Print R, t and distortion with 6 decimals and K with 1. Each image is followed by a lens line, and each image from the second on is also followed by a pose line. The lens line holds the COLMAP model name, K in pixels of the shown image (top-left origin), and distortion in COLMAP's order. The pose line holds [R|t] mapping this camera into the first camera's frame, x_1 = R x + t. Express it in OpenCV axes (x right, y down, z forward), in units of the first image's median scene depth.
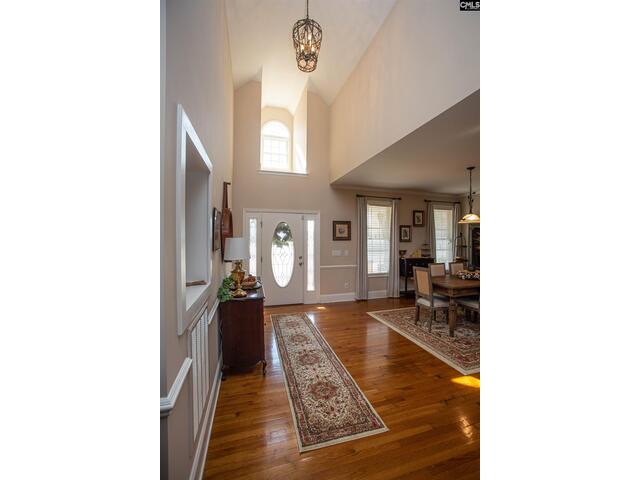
lens RADIAL K [[238.0, 0, 327.1], [0, 238.0, 239.7], [0, 0, 1]] dist [-0.043888, 0.000057]
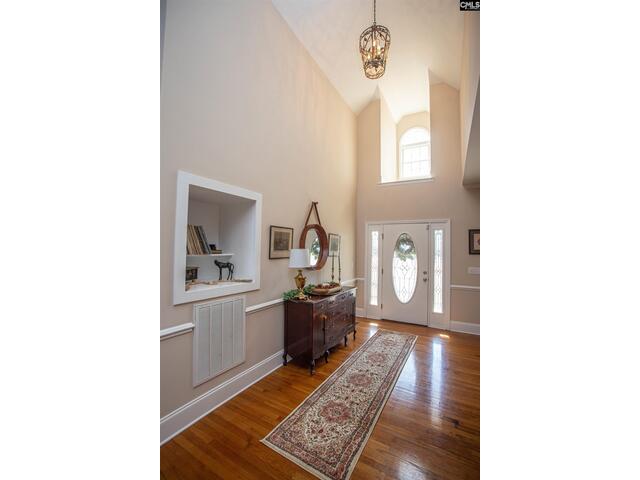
lens RADIAL K [[238.0, 0, 327.1], [0, 238.0, 239.7], [0, 0, 1]] dist [-0.043888, 0.000057]
pose [[0.674777, -0.014059, -0.737888, 0.296321], [-0.021471, 0.999021, -0.038669, -0.006042], [0.737709, 0.041936, 0.673815, 0.140782]]
